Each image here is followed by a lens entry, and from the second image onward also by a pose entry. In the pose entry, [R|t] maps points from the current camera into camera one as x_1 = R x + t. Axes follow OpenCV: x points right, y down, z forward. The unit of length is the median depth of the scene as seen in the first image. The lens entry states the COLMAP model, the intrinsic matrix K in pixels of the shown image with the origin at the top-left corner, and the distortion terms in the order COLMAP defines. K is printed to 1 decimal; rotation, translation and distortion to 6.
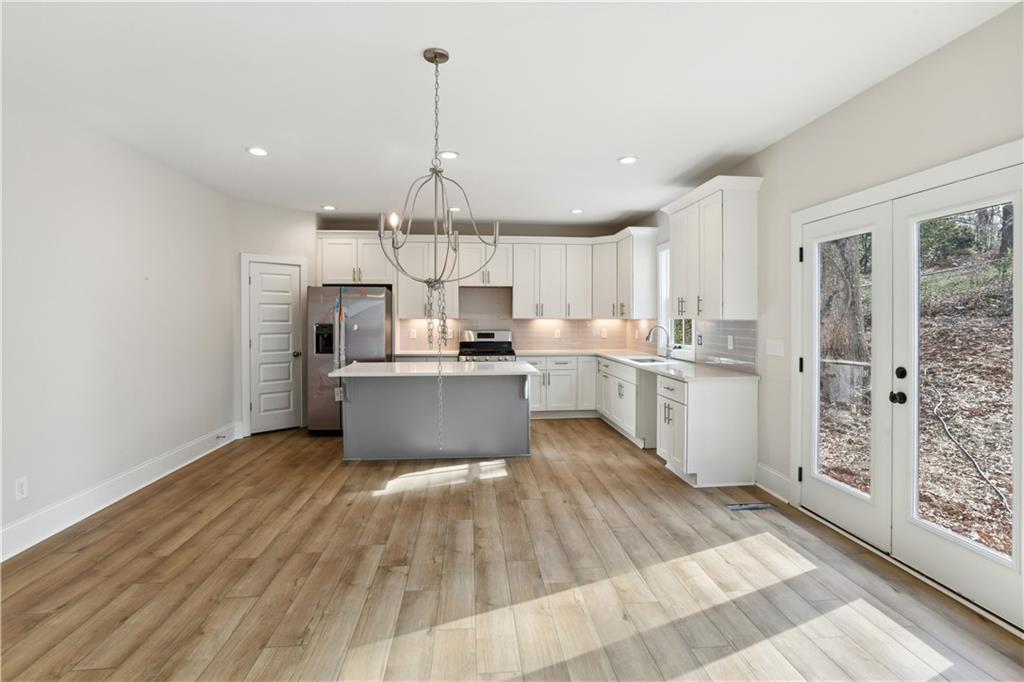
lens RADIAL K [[498.0, 0, 517.6], [0, 498.0, 327.2], [0, 0, 1]] dist [-0.050674, 0.023798]
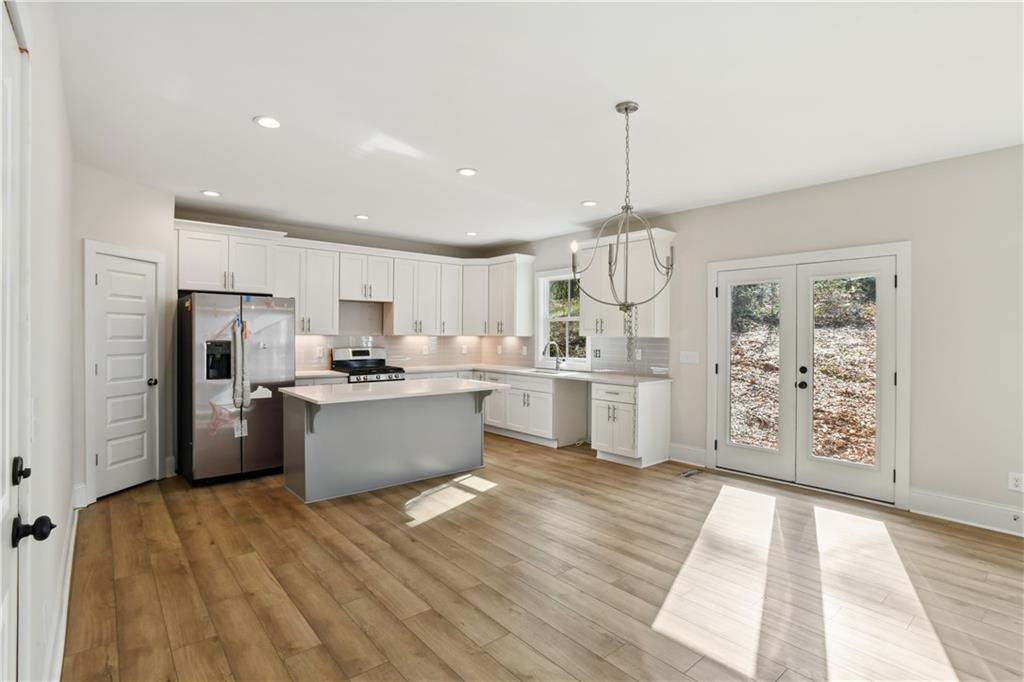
lens RADIAL K [[497.8, 0, 512.7], [0, 497.8, 334.9], [0, 0, 1]] dist [-0.048920, 0.025152]
pose [[0.818743, 0.004268, 0.574144, -0.492847], [0.004983, 0.999882, -0.014539, -0.003461], [-0.574139, 0.014764, 0.818625, 0.098315]]
